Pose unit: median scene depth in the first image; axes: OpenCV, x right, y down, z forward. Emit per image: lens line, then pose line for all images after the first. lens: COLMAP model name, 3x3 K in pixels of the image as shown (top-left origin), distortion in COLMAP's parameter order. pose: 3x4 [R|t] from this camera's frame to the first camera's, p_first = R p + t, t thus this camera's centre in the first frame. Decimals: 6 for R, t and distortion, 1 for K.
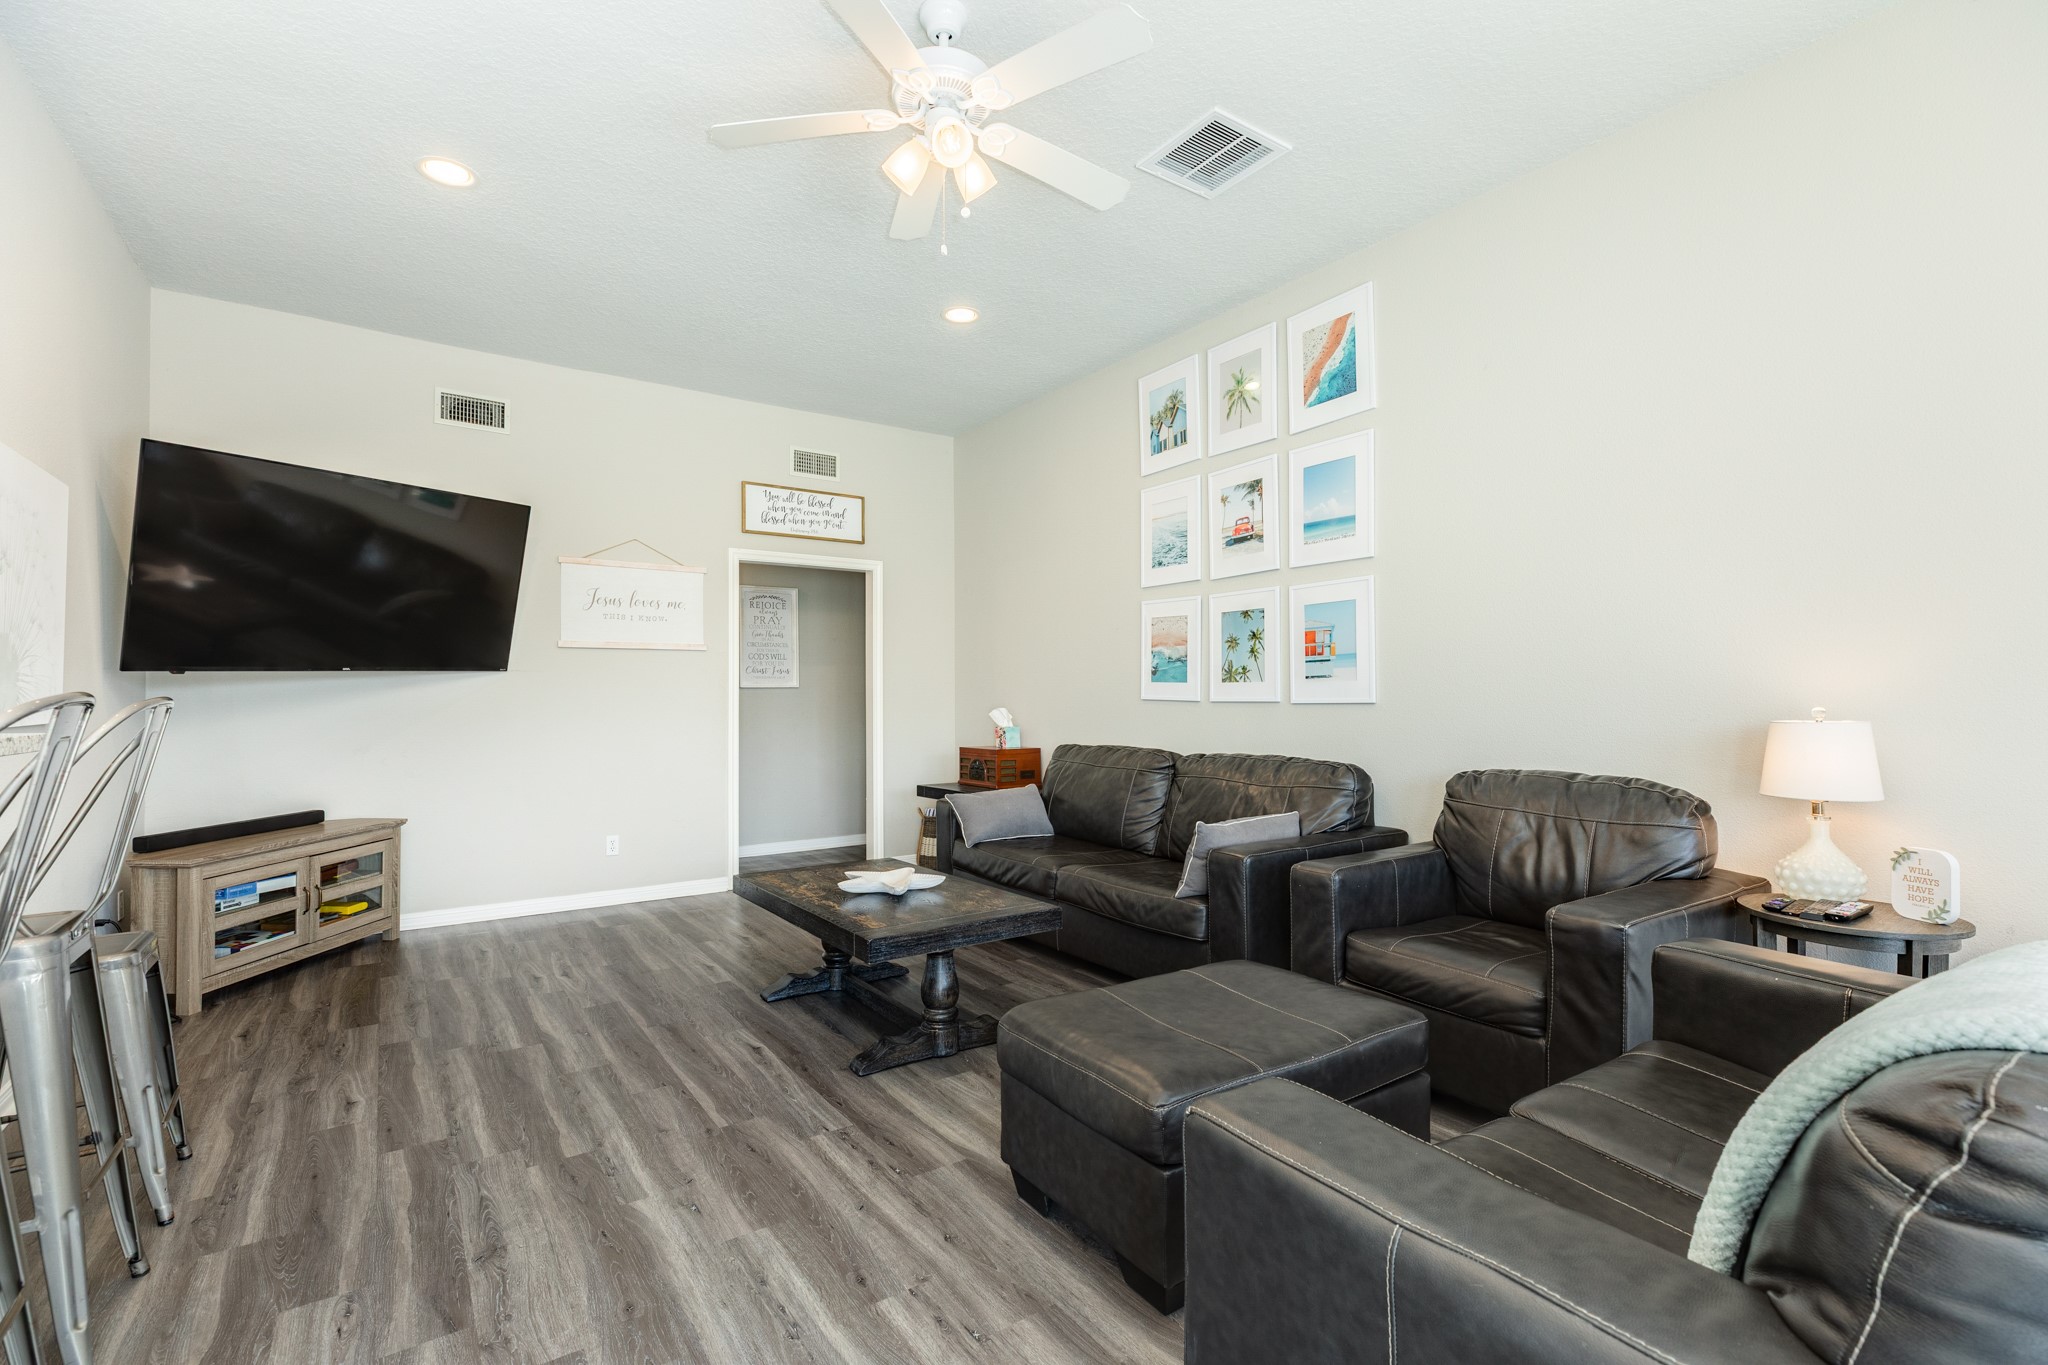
lens RADIAL K [[914.3, 0, 1021.1], [0, 914.3, 686.4], [0, 0, 1]] dist [0.008203, -0.000767]
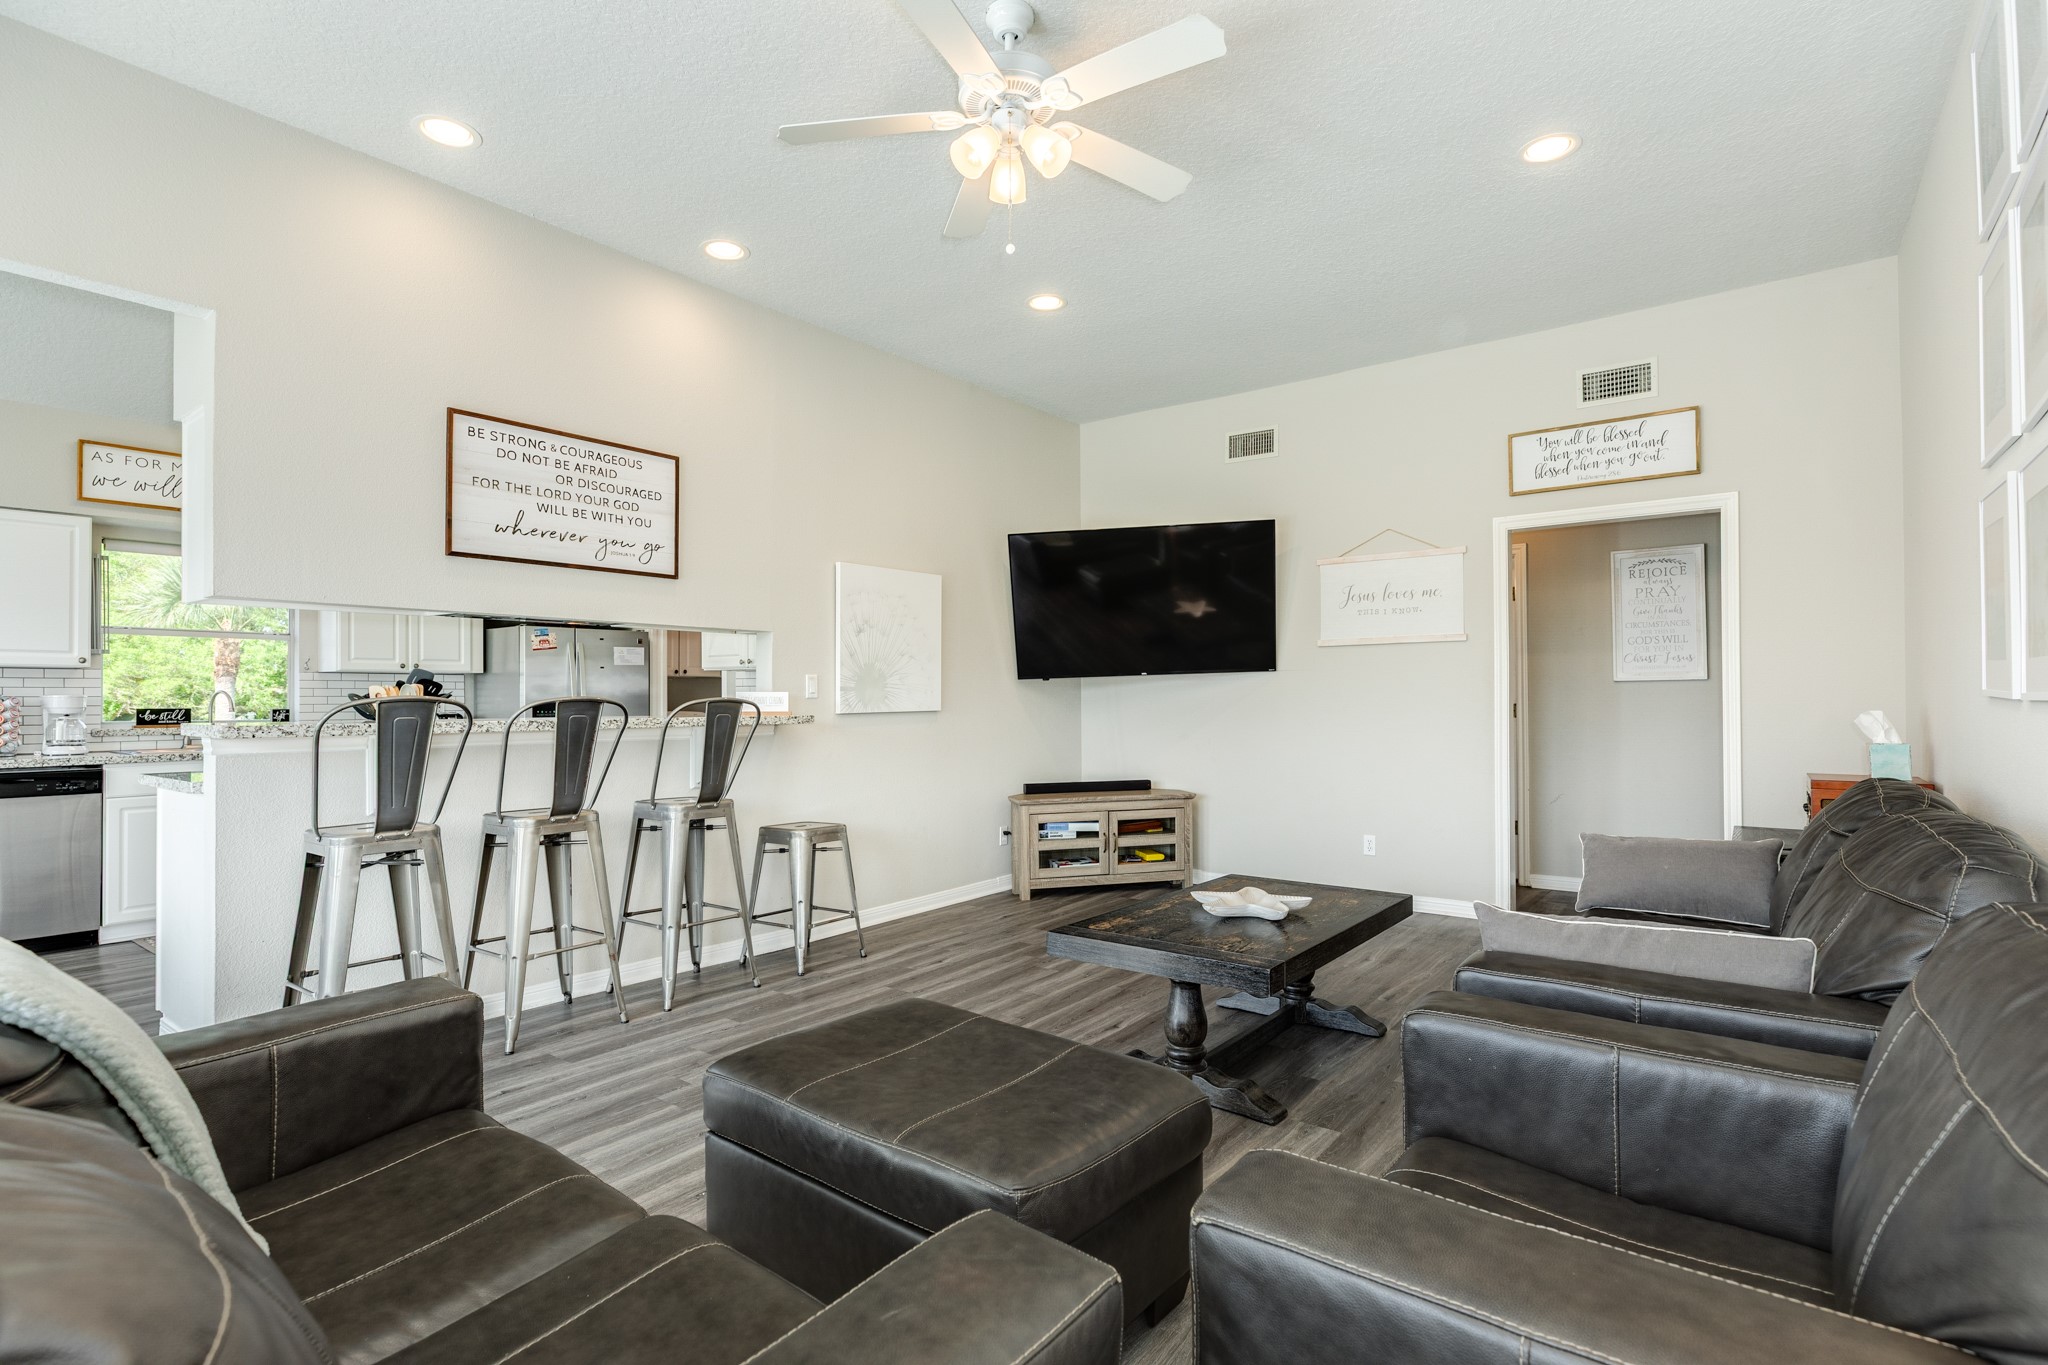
lens RADIAL K [[986.8, 0, 1022.8], [0, 986.8, 689.5], [0, 0, 1]] dist [-0.003740, 0.000103]
pose [[0.306260, -0.007498, -0.951918, 0.613646], [0.016156, 0.999866, -0.002678, 0.004865], [0.951811, -0.014558, 0.306340, 0.441434]]
